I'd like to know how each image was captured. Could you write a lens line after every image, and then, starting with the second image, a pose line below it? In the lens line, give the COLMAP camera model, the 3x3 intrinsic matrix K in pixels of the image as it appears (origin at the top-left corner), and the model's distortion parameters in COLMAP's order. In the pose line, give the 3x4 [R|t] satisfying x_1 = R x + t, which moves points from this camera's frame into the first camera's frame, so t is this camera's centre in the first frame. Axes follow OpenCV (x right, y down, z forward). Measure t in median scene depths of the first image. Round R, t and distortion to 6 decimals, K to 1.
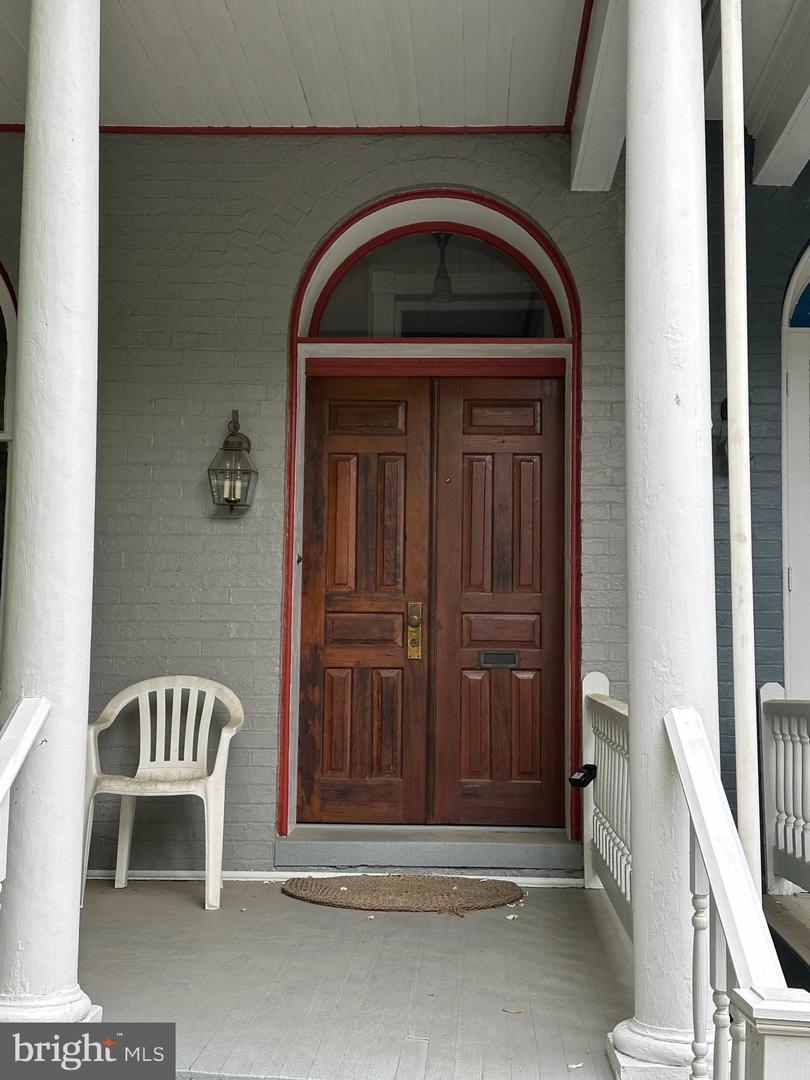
lens RADIAL K [[1402.1, 0, 404.8], [0, 1402.1, 540.9], [0, 0, 1]] dist [-0.053184, 0.000000]
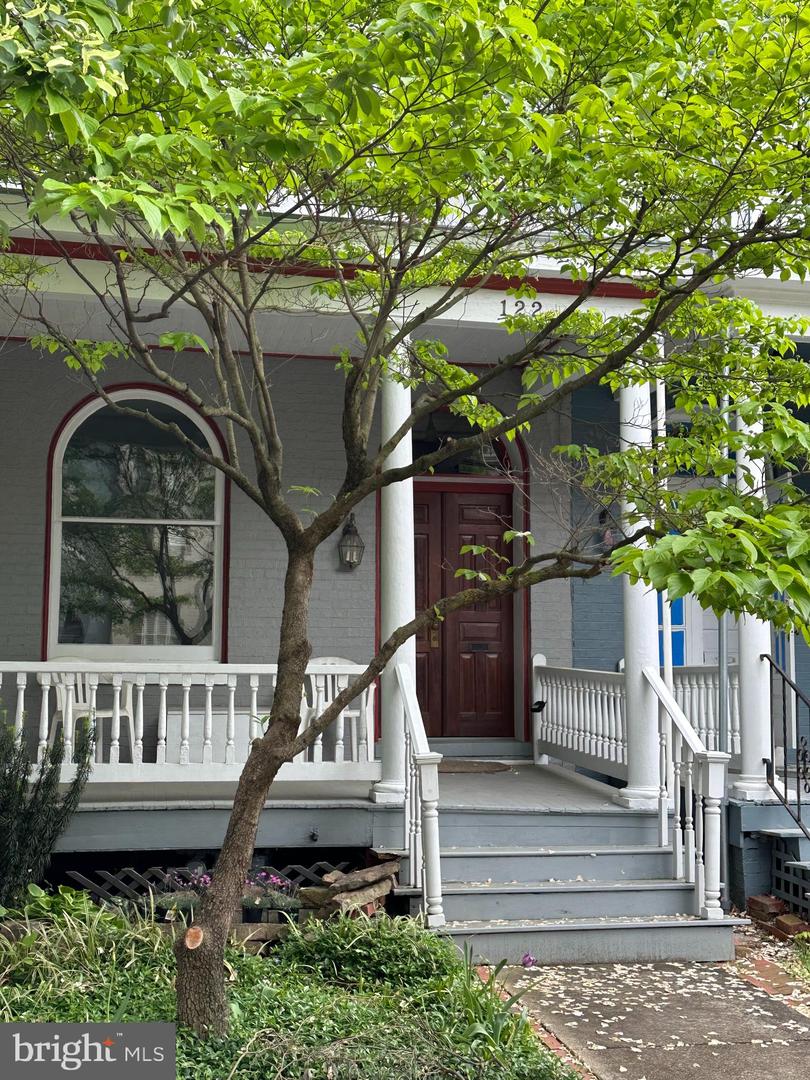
lens RADIAL K [[1402.1, 0, 392.3], [0, 1402.1, 557.7], [0, 0, 1]] dist [-0.053184, 0.000000]
pose [[0.973668, 0.012864, 0.227607, -0.474008], [-0.017879, 0.999640, 0.019987, -0.070118], [-0.227268, -0.023530, 0.973548, -0.785593]]
